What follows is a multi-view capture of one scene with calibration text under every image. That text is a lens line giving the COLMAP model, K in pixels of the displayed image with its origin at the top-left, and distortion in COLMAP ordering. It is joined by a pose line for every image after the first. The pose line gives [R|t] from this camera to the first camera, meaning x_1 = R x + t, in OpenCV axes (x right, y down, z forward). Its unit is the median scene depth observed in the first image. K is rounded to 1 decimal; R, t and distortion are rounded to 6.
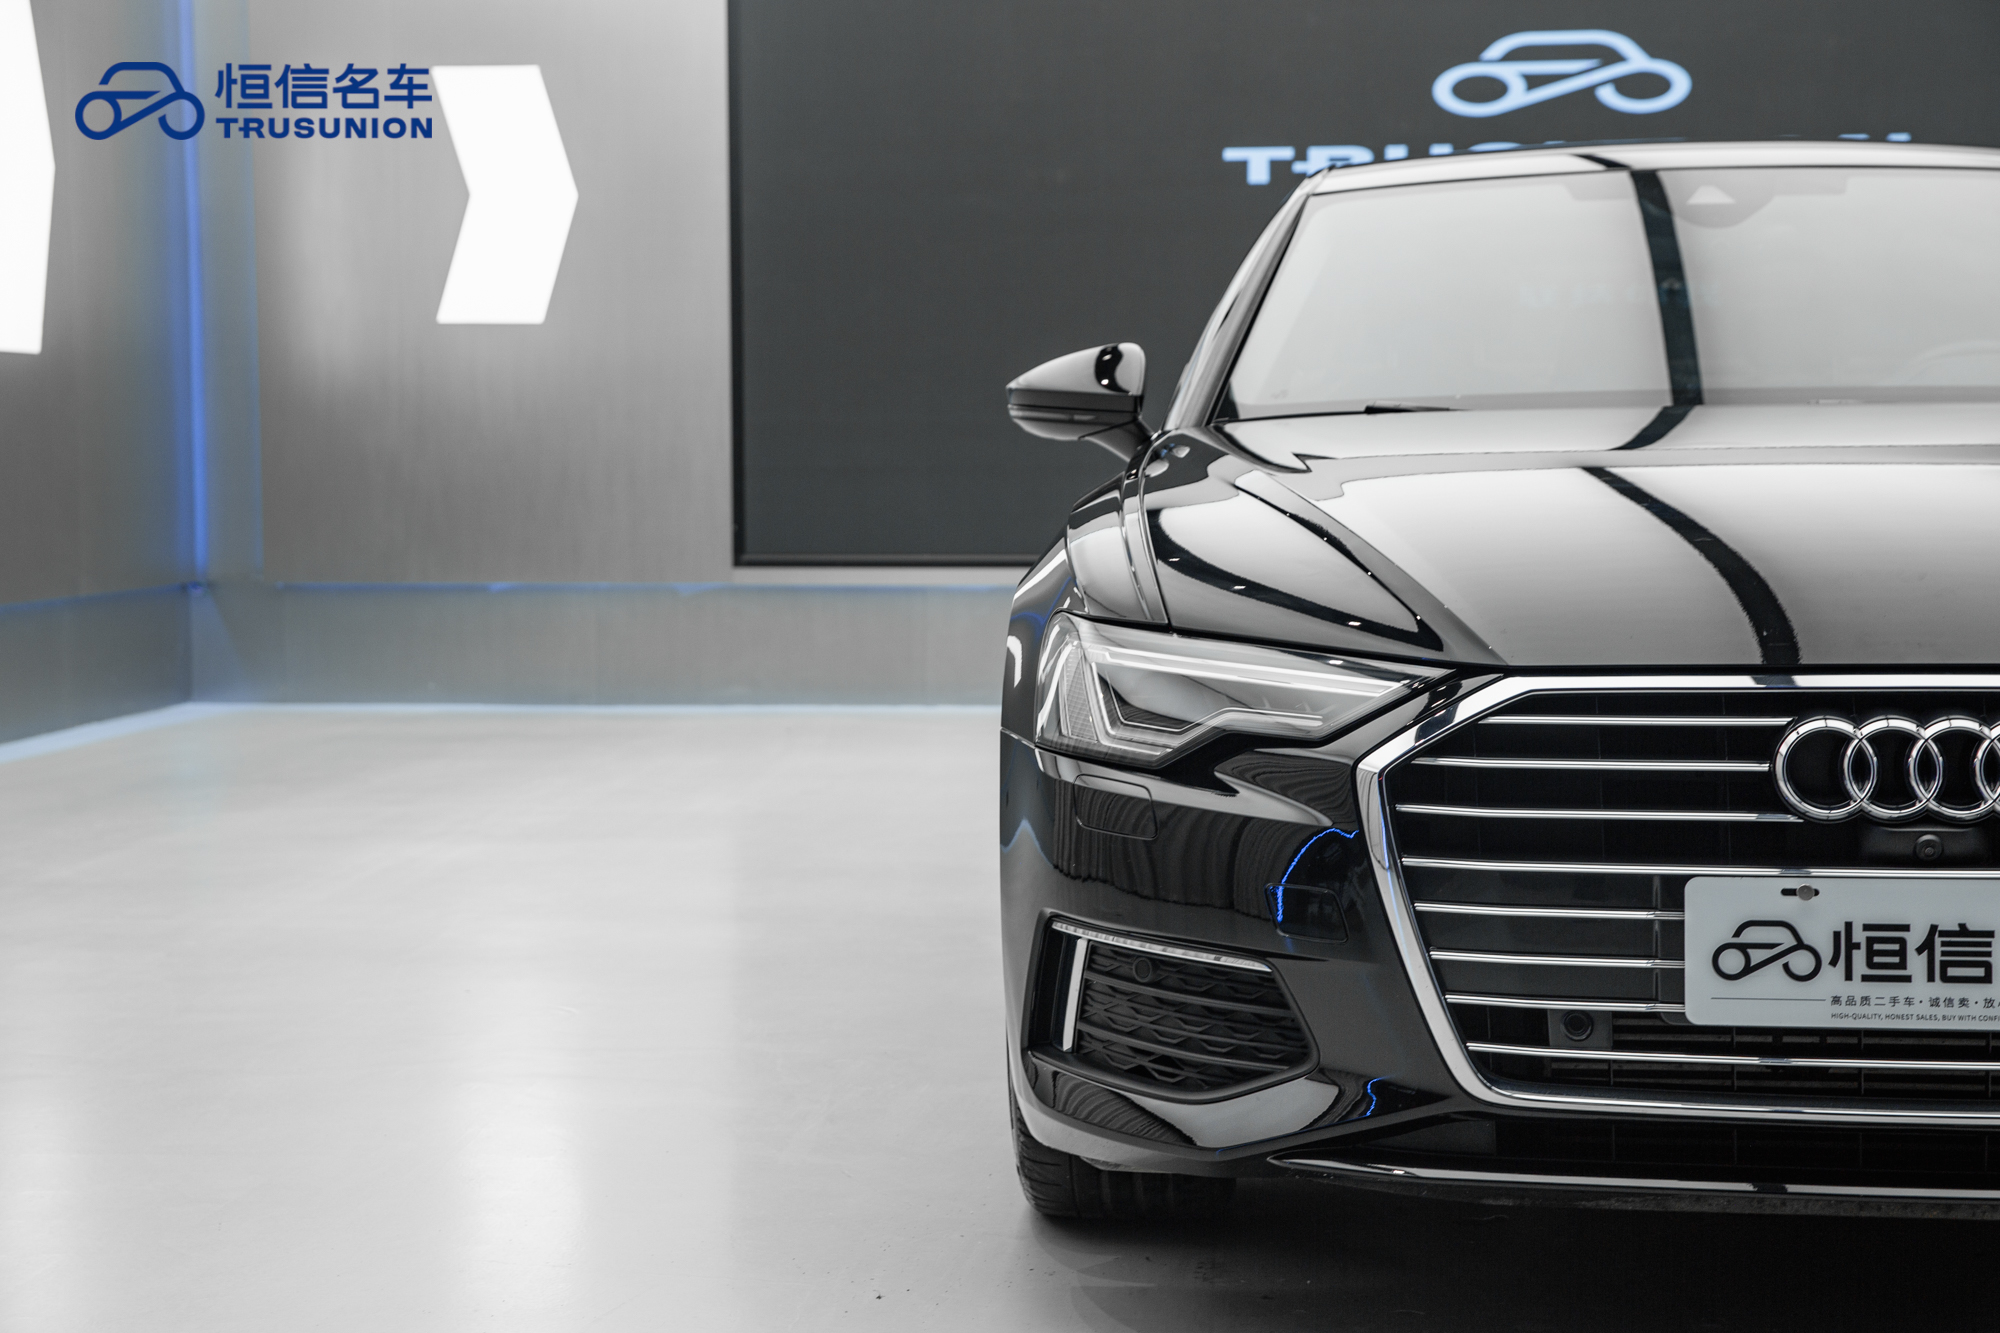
lens RADIAL K [[3272.9, 0, 1000.0], [0, 3272.9, 666.5], [0, 0, 1]] dist [0.116389, 0.028695]
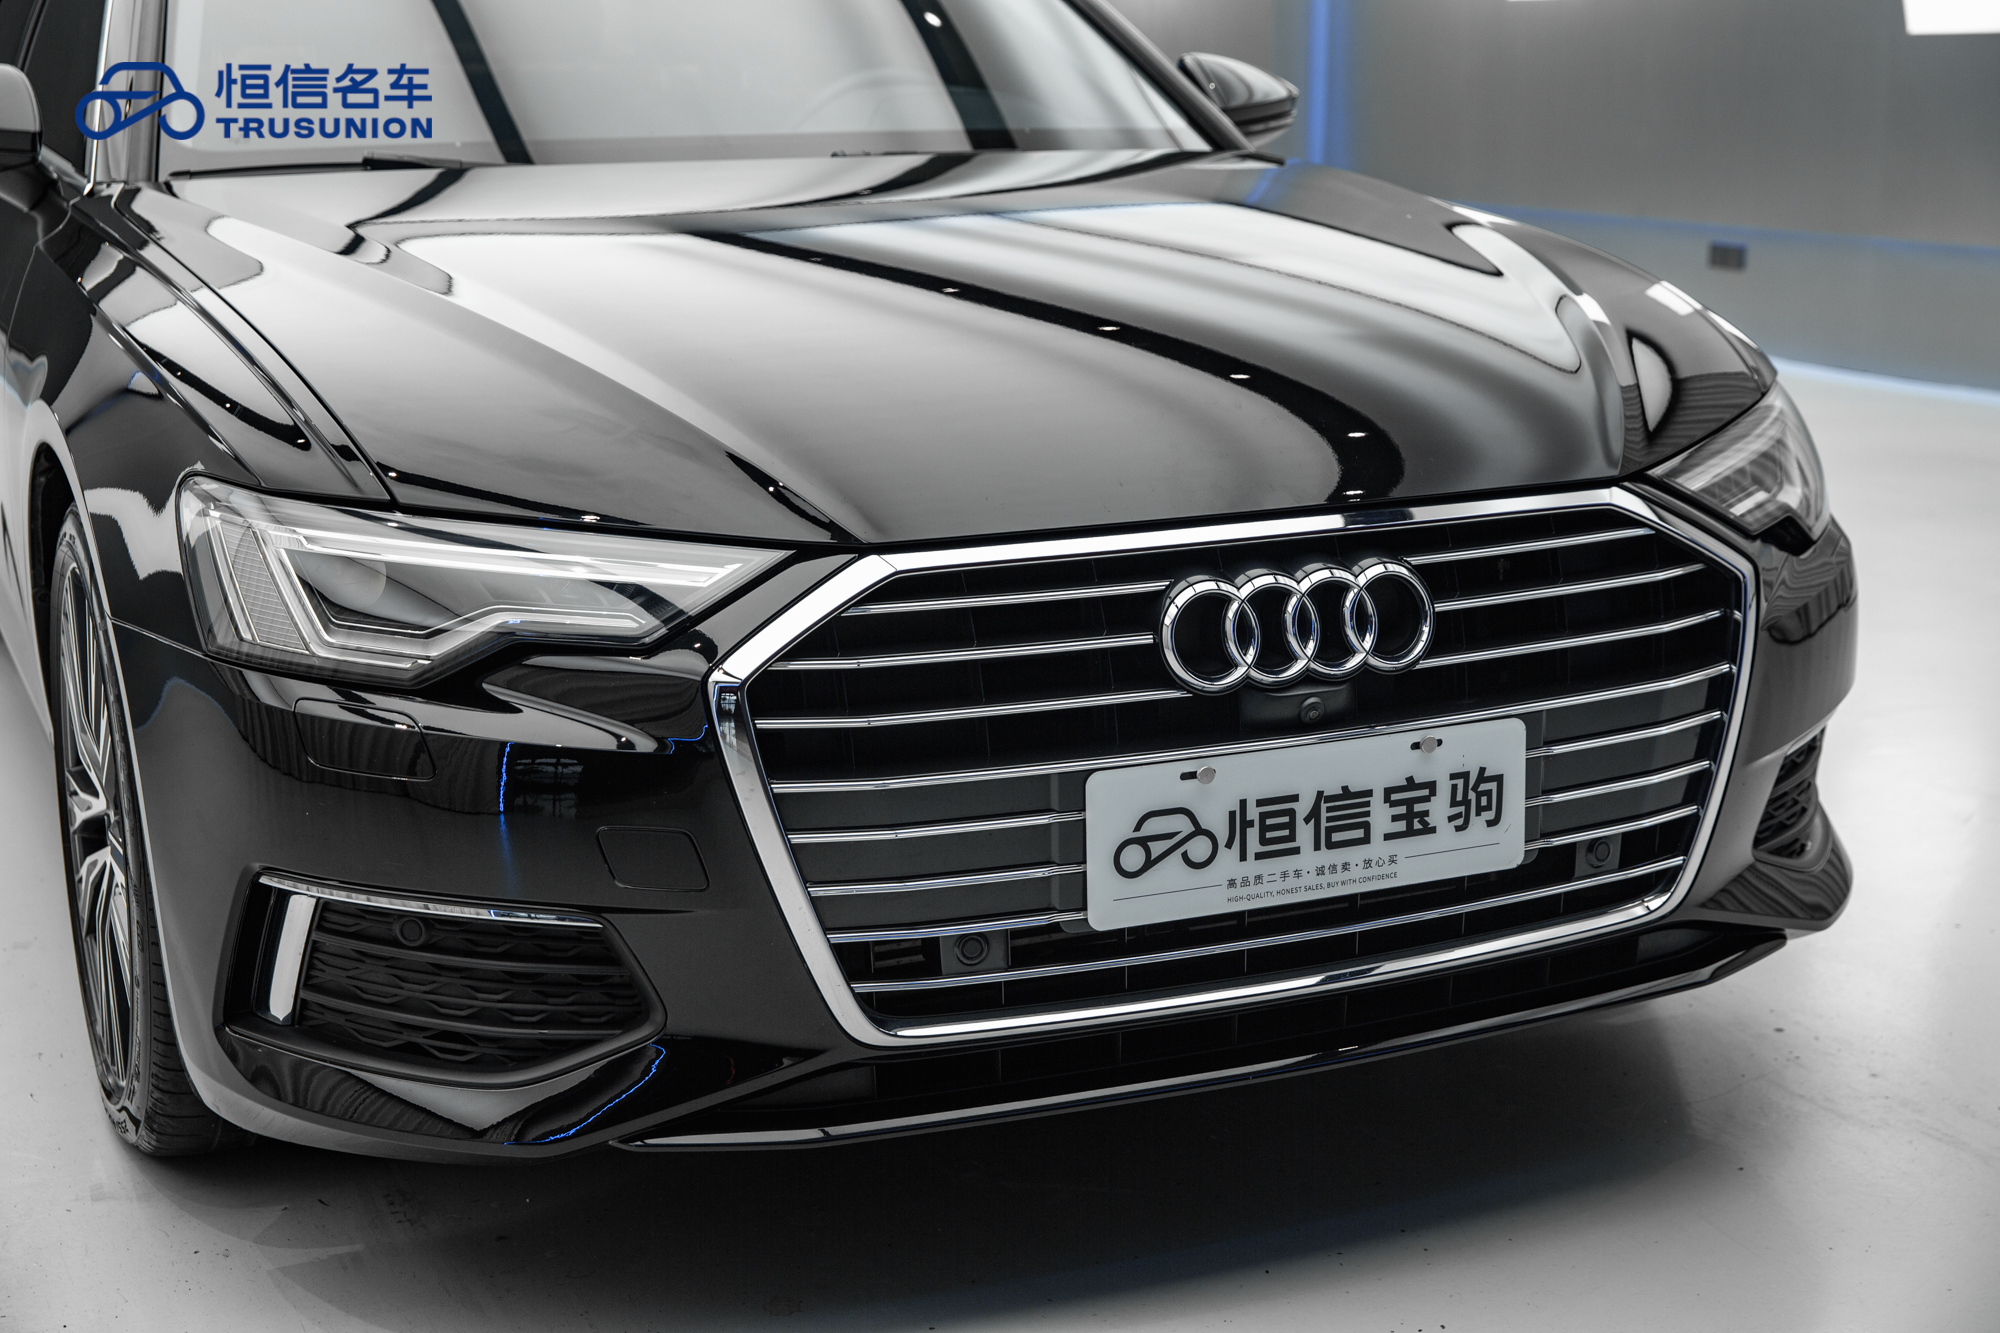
lens RADIAL K [[2756.8, 0, 1000.0], [0, 2756.8, 666.5], [0, 0, 1]] dist [0.071748, 0.011291]
pose [[0.863498, -0.113262, 0.491469, -0.172335], [0.034938, 0.985550, 0.165740, -0.087369], [-0.503140, -0.125946, 0.854978, 0.369397]]
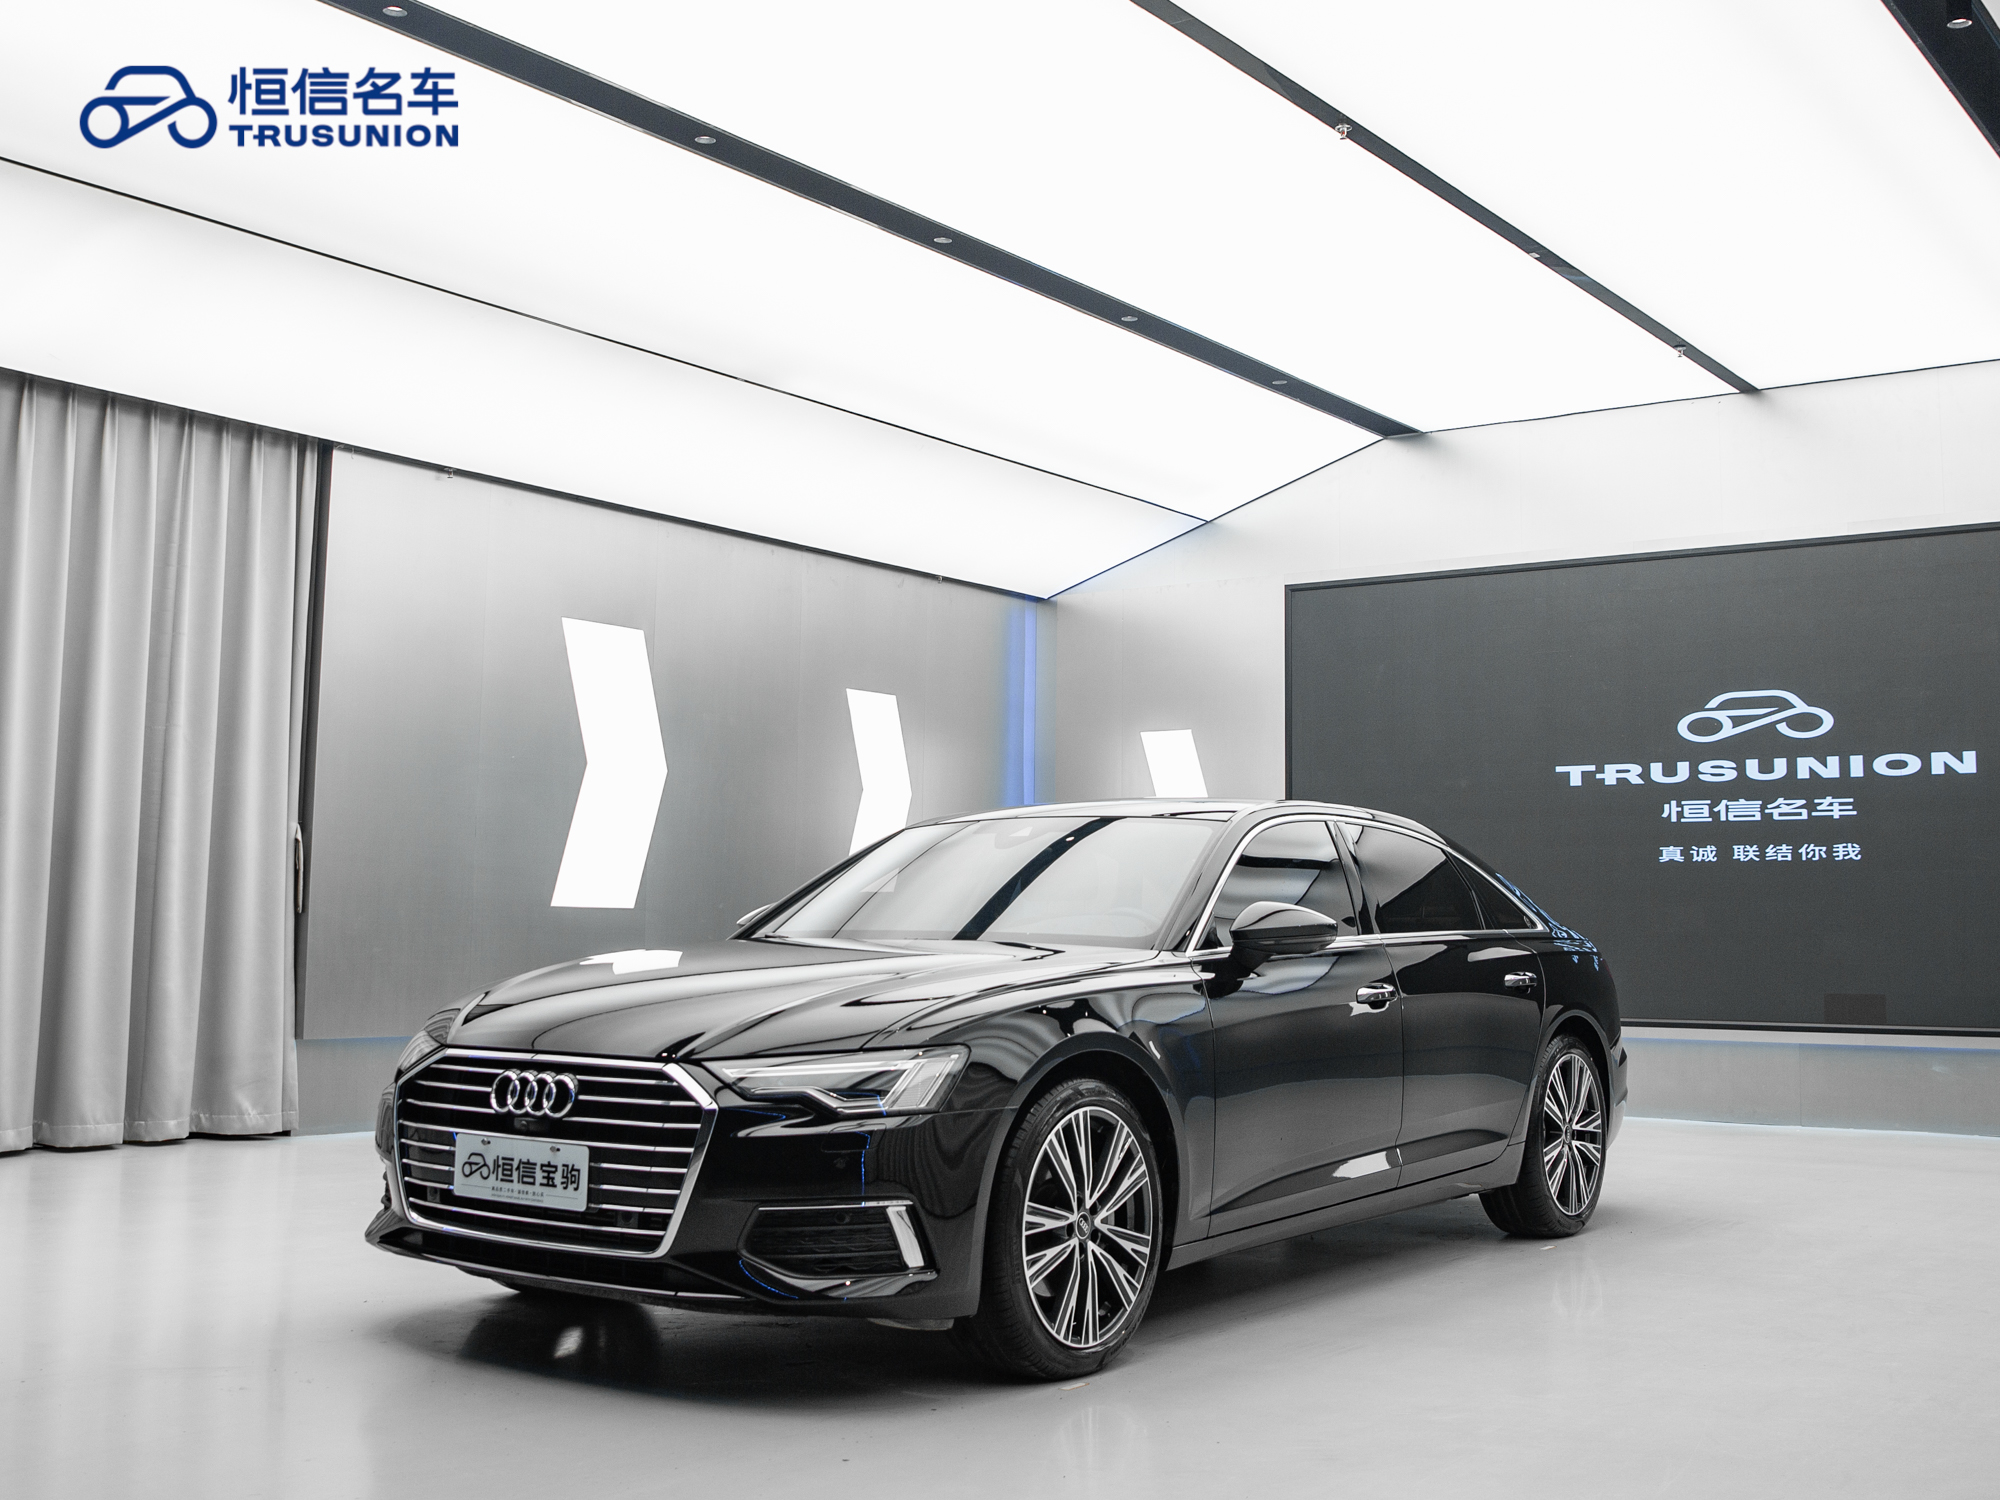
lens RADIAL K [[2148.4, 0, 1000.0], [0, 2148.4, 750.0], [0, 0, 1]] dist [-0.114439, -0.004784]
pose [[0.867092, -0.025767, -0.497480, 1.314593], [-0.049754, 0.989188, -0.137954, -0.018758], [0.495656, 0.144371, 0.856436, -0.178863]]
